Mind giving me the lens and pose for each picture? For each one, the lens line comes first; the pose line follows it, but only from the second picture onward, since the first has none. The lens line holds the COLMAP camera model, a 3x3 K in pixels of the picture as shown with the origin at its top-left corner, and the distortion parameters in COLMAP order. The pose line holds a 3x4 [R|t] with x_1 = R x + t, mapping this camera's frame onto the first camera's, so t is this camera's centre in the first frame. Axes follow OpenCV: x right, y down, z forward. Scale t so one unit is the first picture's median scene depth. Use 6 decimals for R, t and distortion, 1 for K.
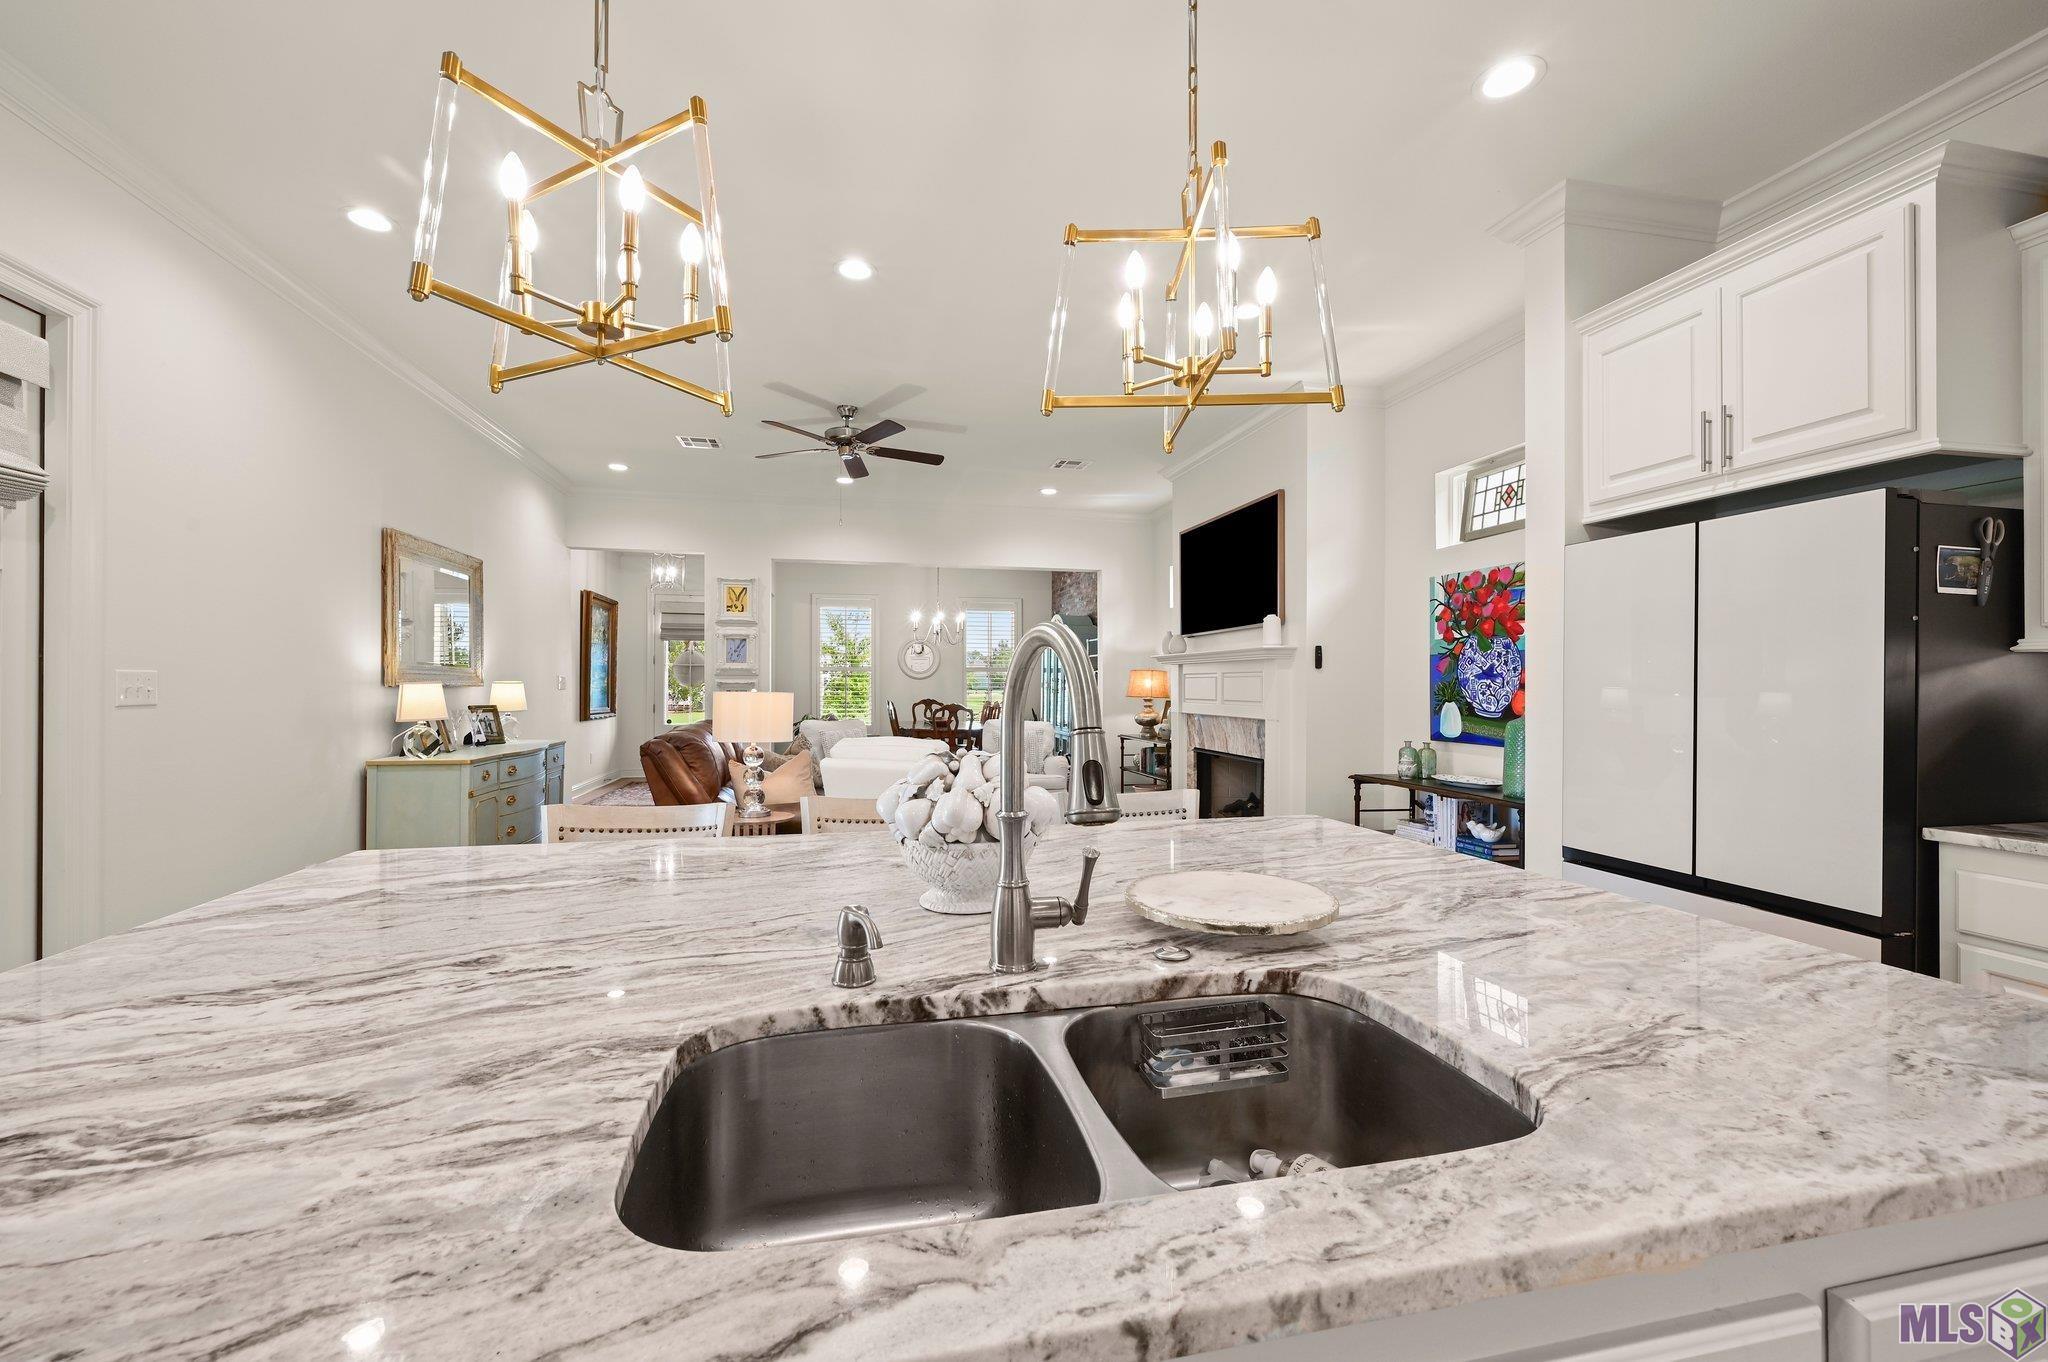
lens RADIAL K [[801.5, 0, 1005.1], [0, 801.5, 683.2], [0, 0, 1]] dist [-0.000421, -0.000182]
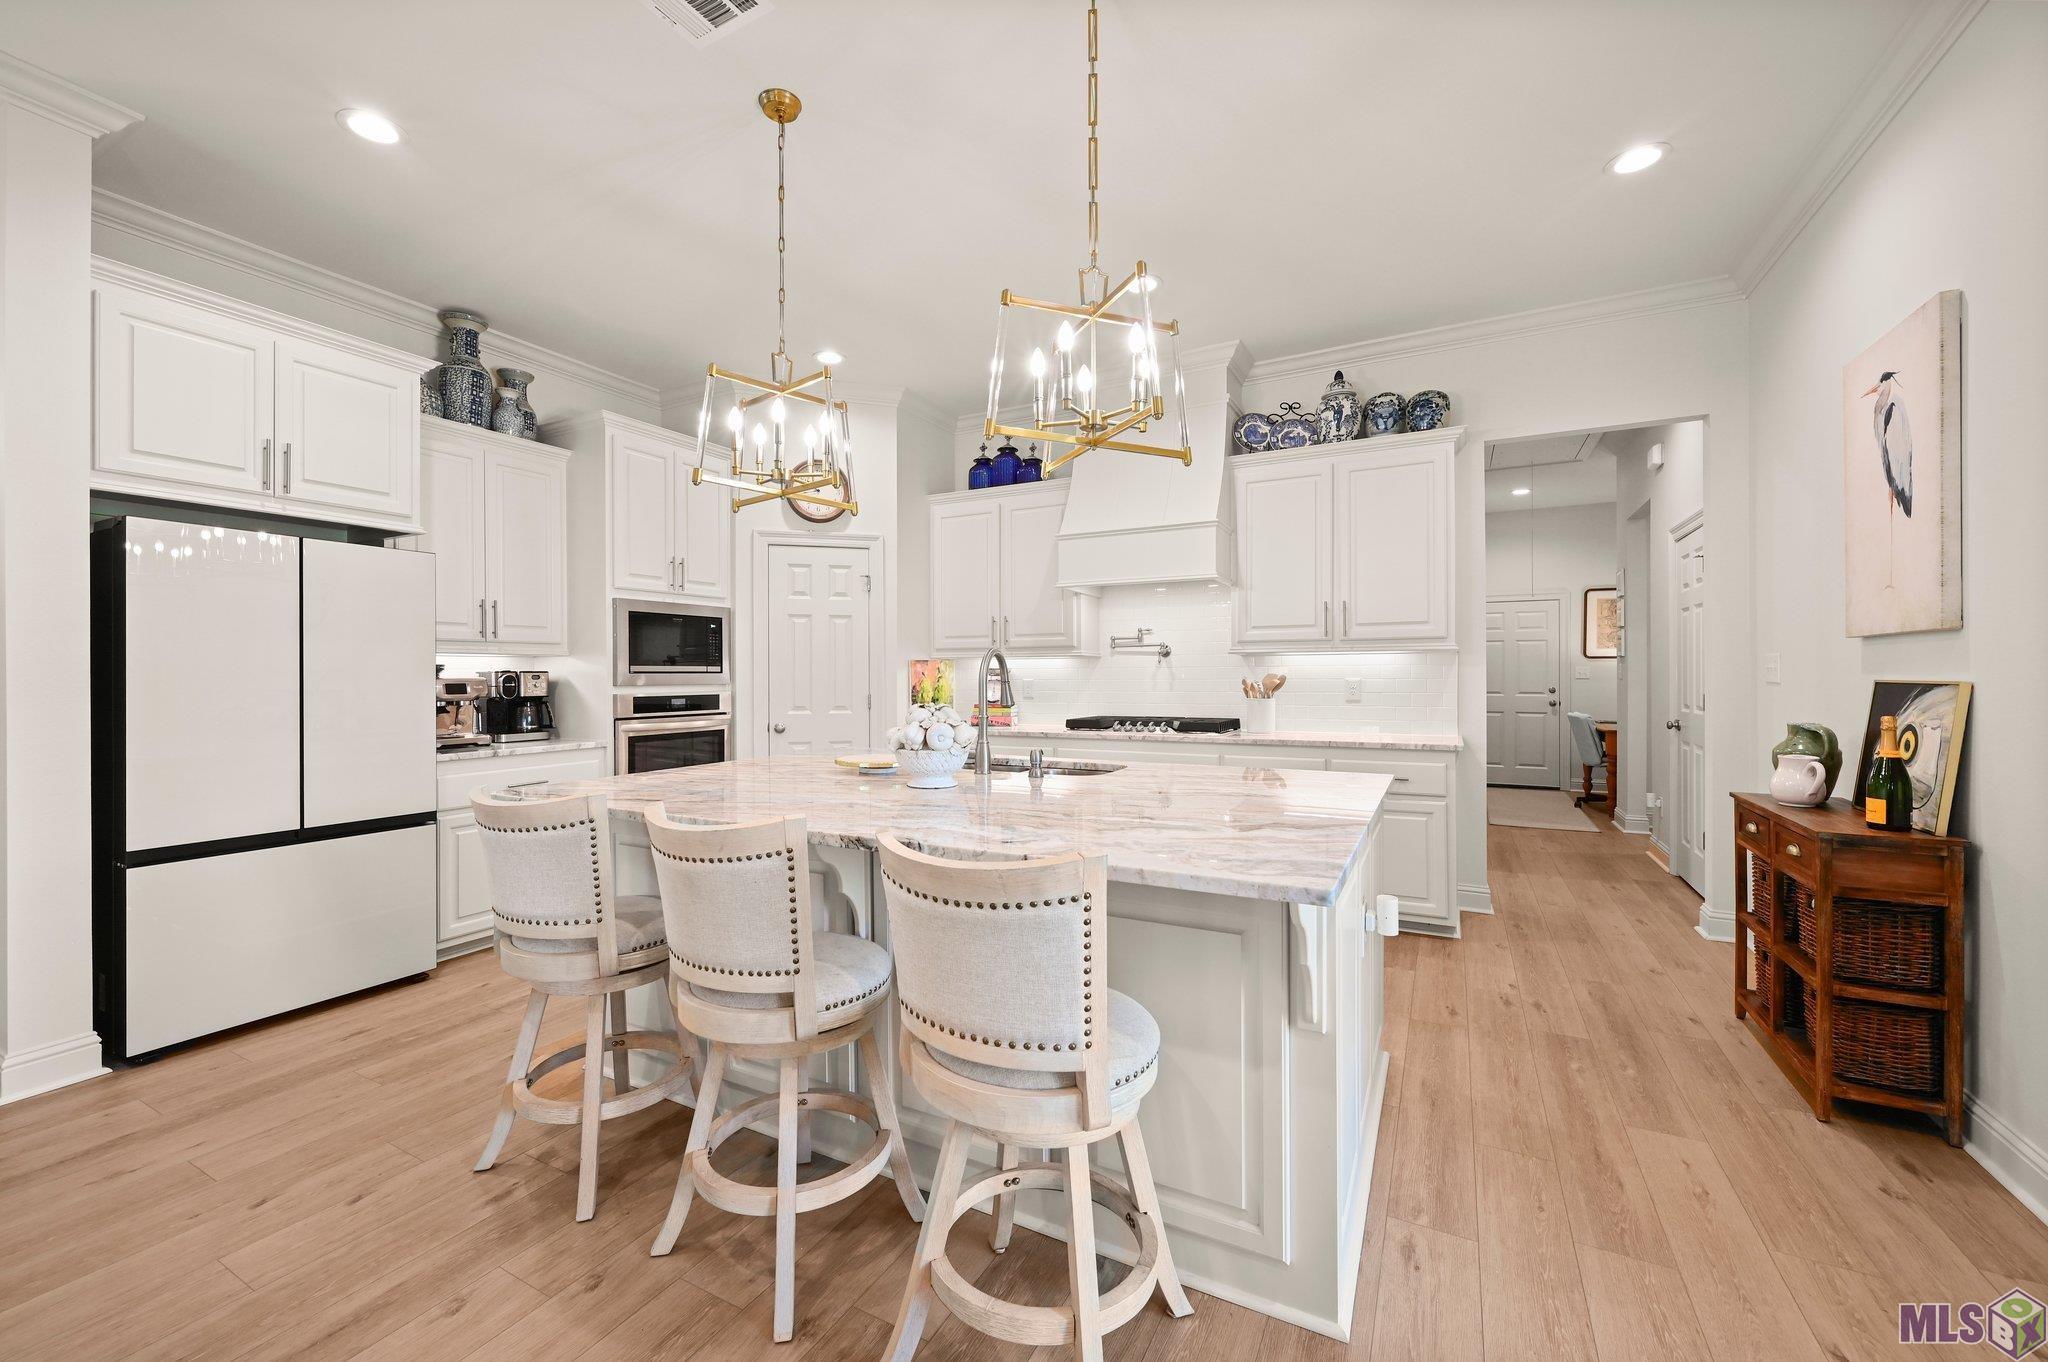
lens RADIAL K [[801.5, 0, 1006.6], [0, 801.5, 684.1], [0, 0, 1]] dist [-0.000421, -0.000182]
pose [[-0.747503, -0.002984, 0.664251, -1.717586], [0.003540, 0.999958, 0.008477, 0.032145], [-0.664249, 0.008688, -0.747461, 2.791336]]
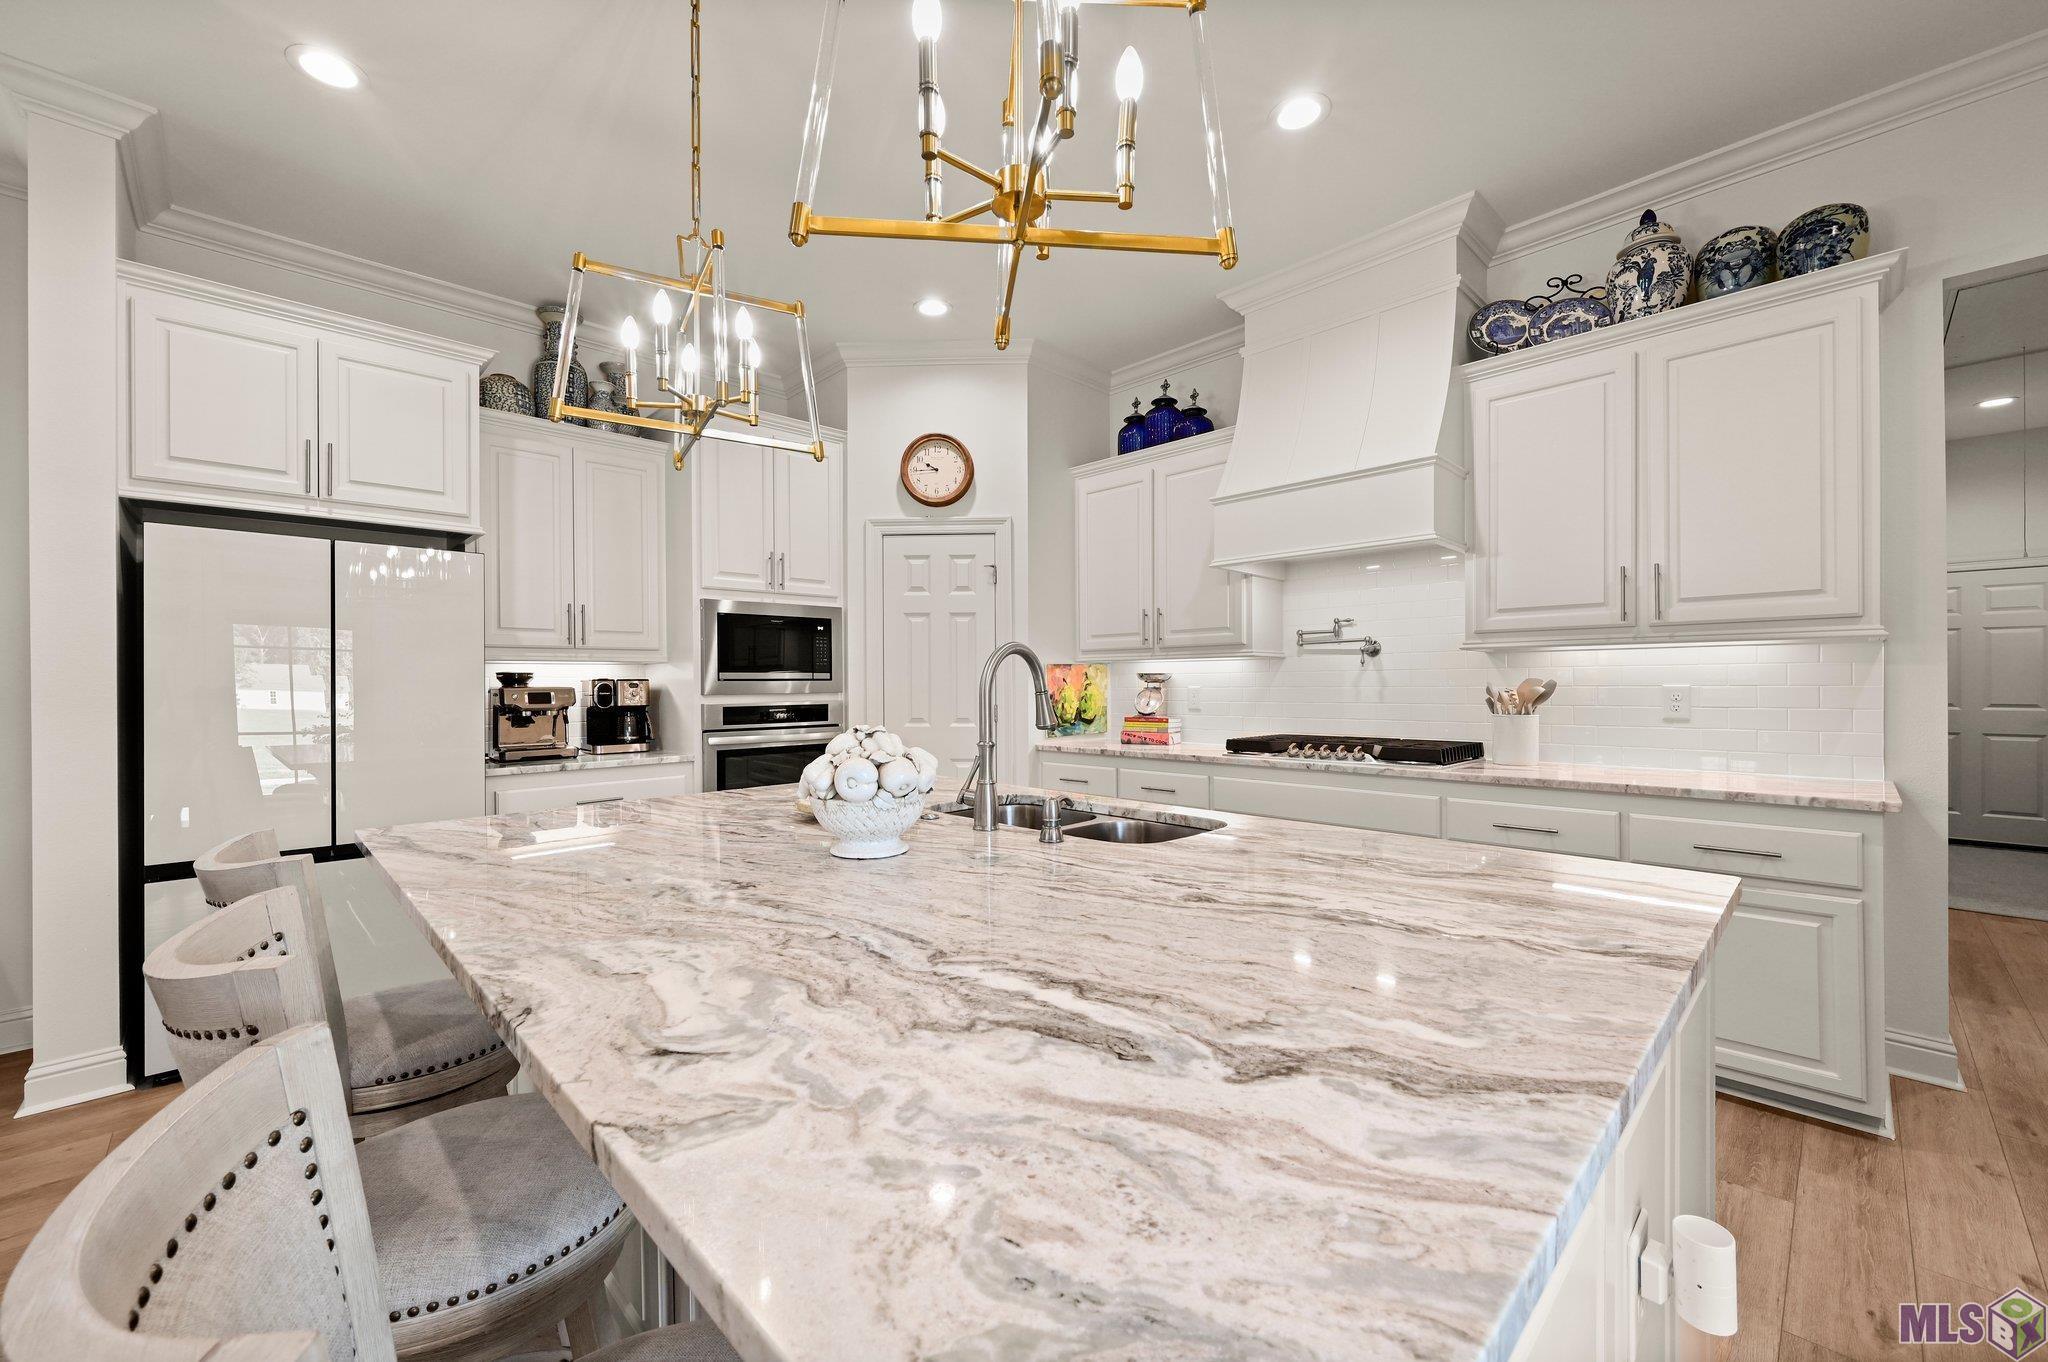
lens RADIAL K [[801.5, 0, 1009.7], [0, 801.5, 689.8], [0, 0, 1]] dist [-0.000421, -0.000182]
pose [[-0.512002, -0.002369, 0.858981, -1.455289], [0.005830, 0.999964, 0.006232, 0.030034], [-0.858965, 0.008199, -0.511969, 1.755267]]
